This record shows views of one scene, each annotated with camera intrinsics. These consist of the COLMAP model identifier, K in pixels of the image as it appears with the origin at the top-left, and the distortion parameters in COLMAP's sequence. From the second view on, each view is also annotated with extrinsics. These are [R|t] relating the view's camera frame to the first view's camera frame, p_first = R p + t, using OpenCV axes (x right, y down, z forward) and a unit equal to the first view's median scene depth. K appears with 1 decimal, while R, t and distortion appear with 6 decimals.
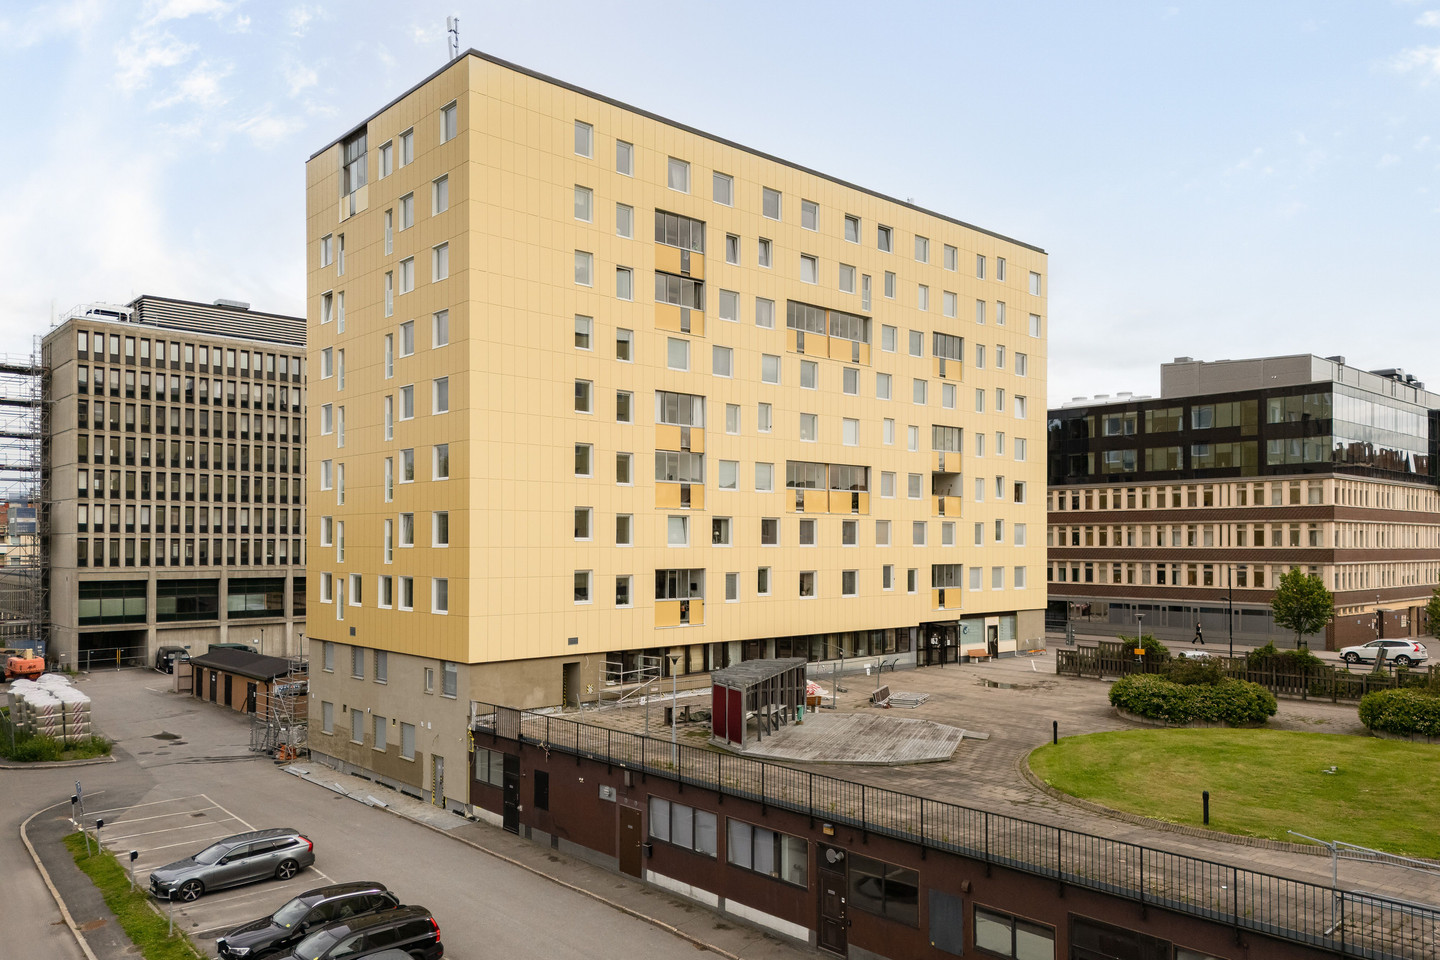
lens RADIAL K [[1067.5, 0, 721.8], [0, 1067.5, 484.8], [0, 0, 1]] dist [0.053551, -0.003532]
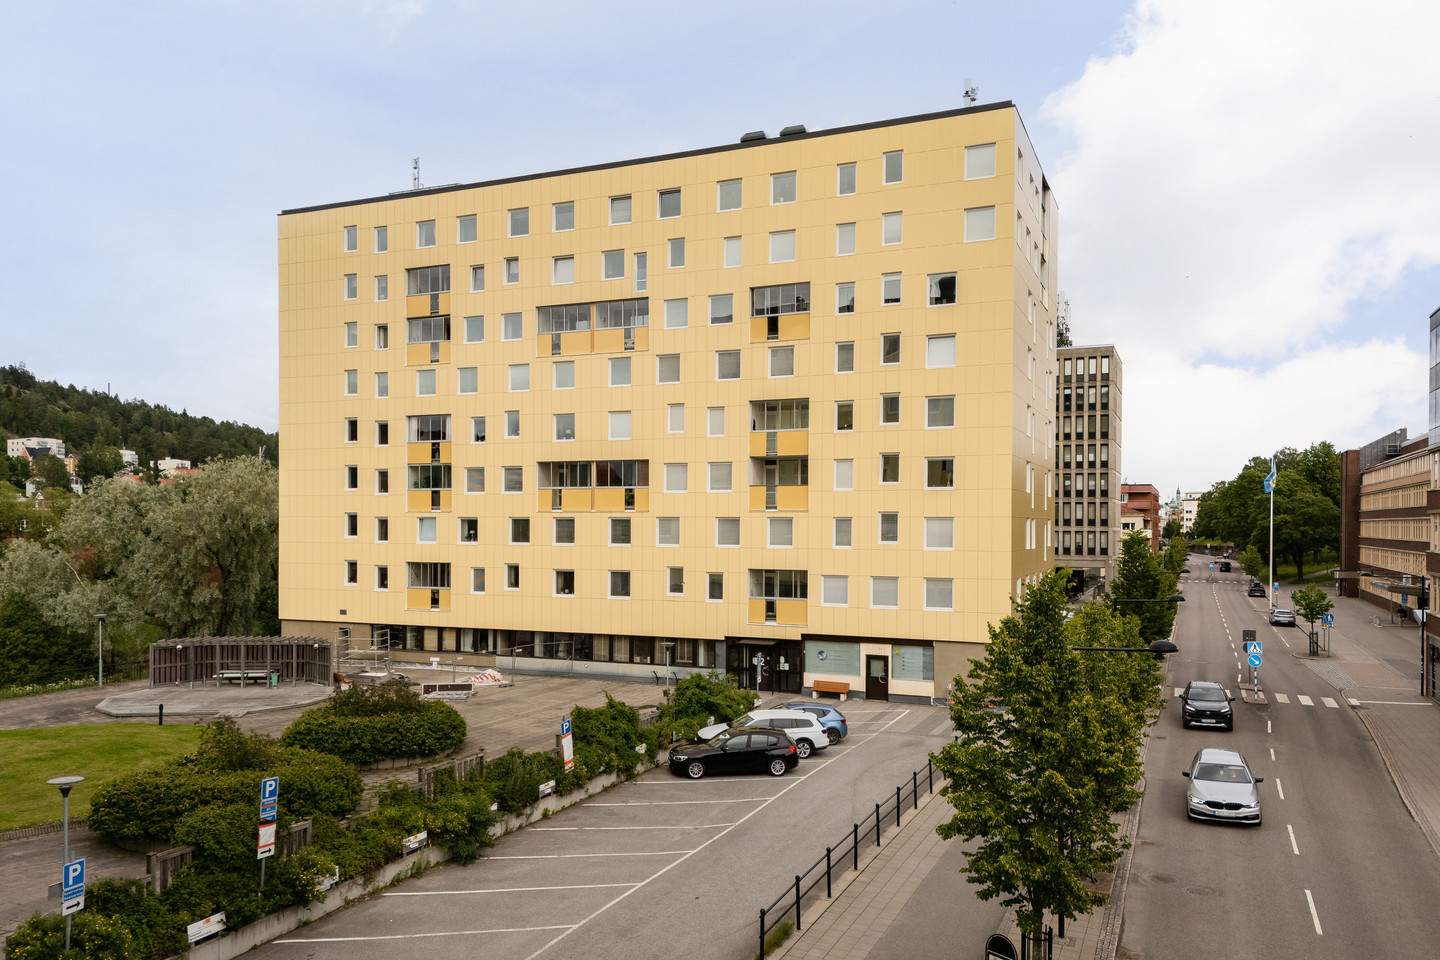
lens RADIAL K [[1067.5, 0, 723.4], [0, 1067.5, 482.6], [0, 0, 1]] dist [0.053551, -0.003532]
pose [[0.407508, -0.040258, -0.912314, 1.065718], [0.044605, 0.998713, -0.024146, 0.029836], [0.912112, -0.030854, 0.408779, 0.724610]]
